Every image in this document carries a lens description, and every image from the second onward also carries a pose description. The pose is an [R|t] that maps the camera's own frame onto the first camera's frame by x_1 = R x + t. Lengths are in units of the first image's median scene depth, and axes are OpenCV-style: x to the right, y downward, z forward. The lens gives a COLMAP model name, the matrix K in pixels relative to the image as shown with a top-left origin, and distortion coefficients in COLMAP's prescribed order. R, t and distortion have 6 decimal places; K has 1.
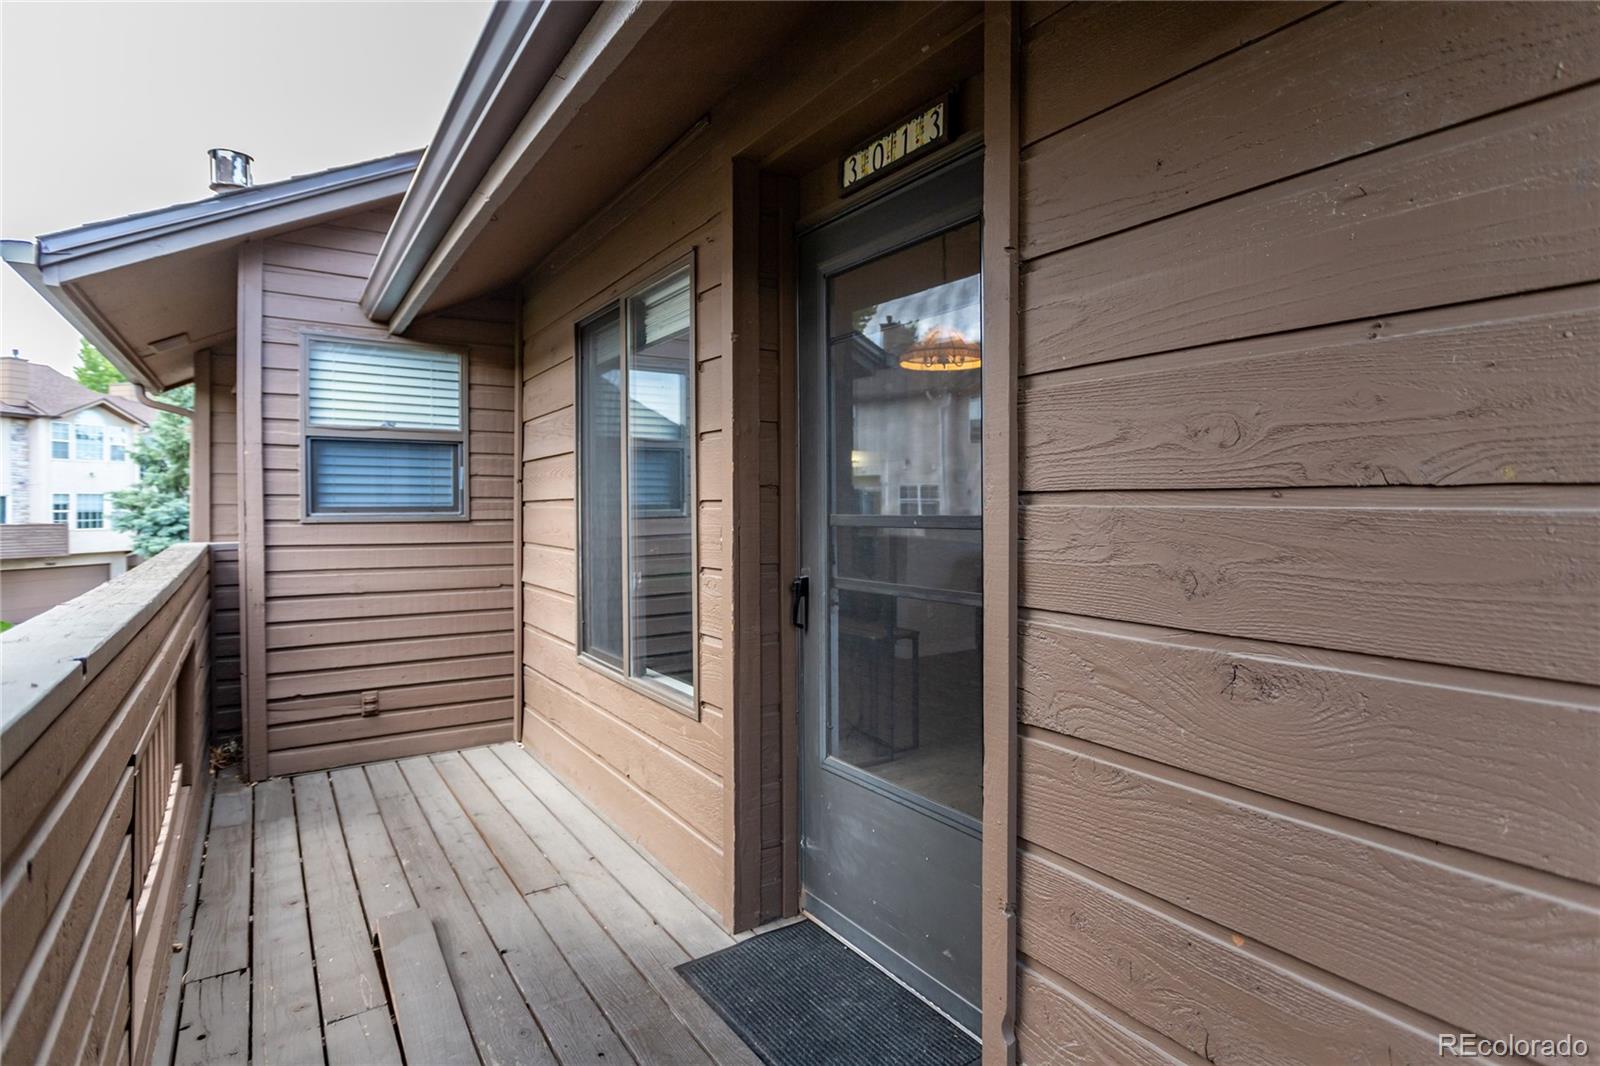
lens RADIAL K [[891.3, 0, 801.6], [0, 891.3, 518.3], [0, 0, 1]] dist [-0.007593, 0.002786]
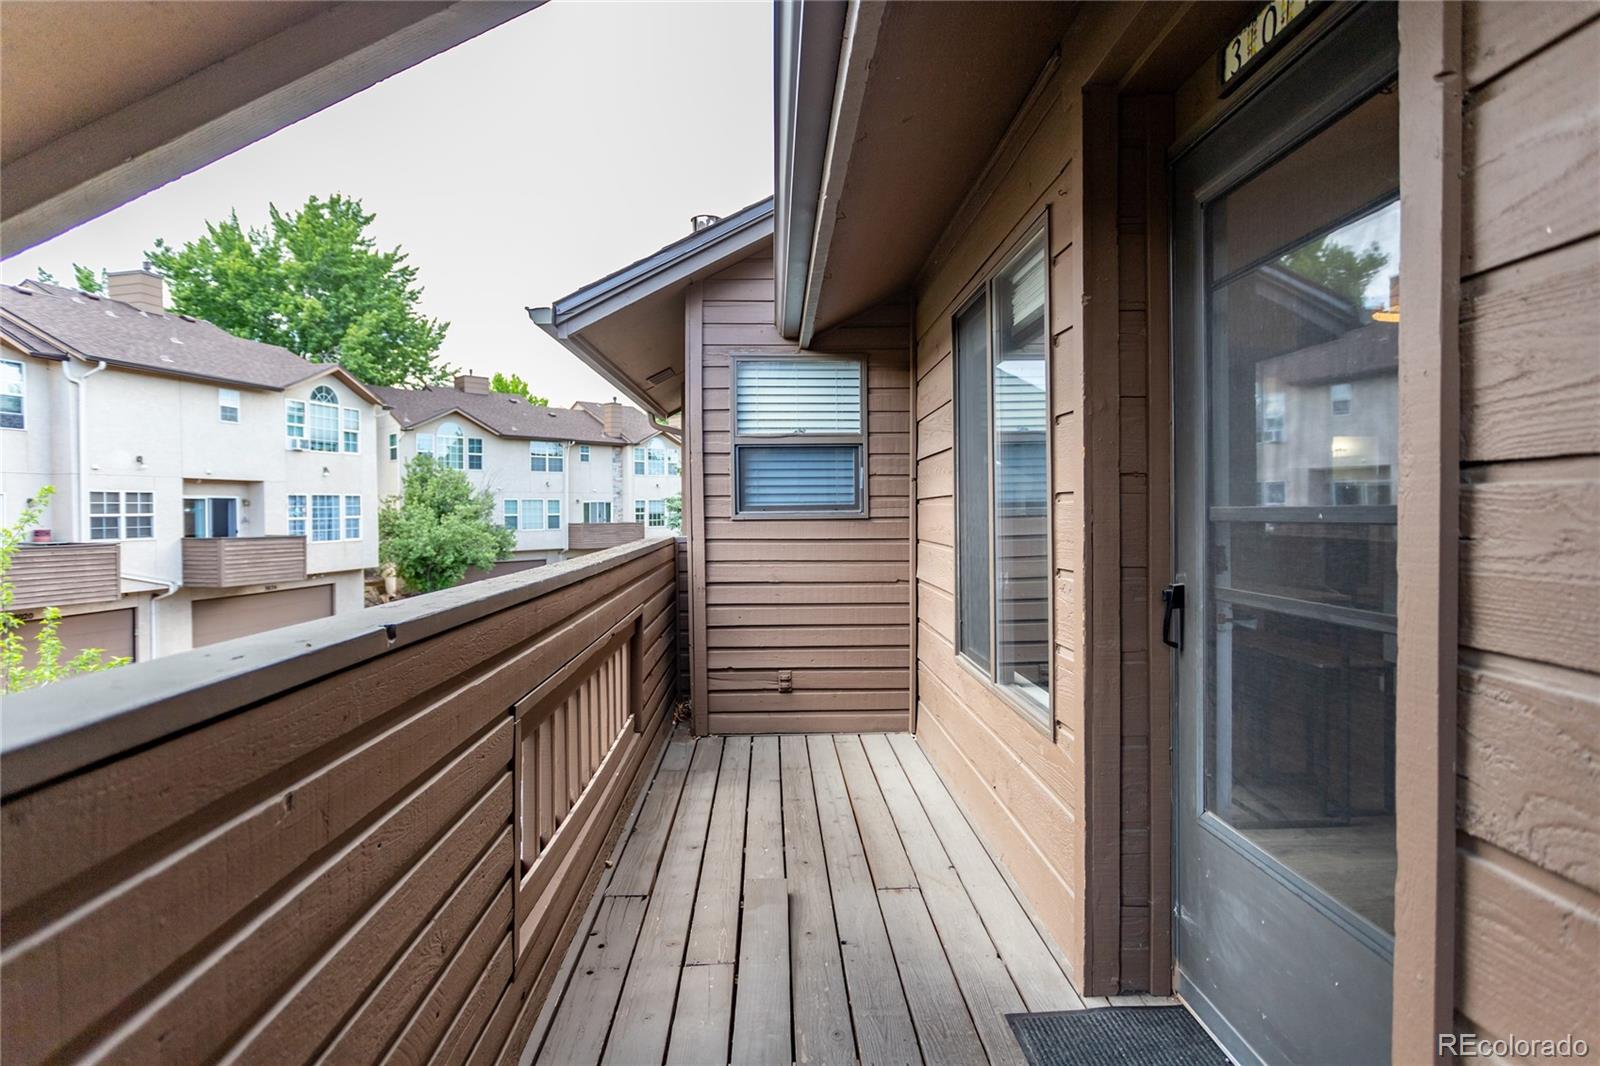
lens RADIAL K [[814.0, 0, 810.6], [0, 814.0, 530.5], [0, 0, 1]] dist [-0.013157, 0.008189]
pose [[0.834291, 0.006971, -0.551280, 0.123721], [-0.001473, 0.999945, 0.010414, 0.008908], [0.551322, -0.007876, 0.834255, 0.191053]]
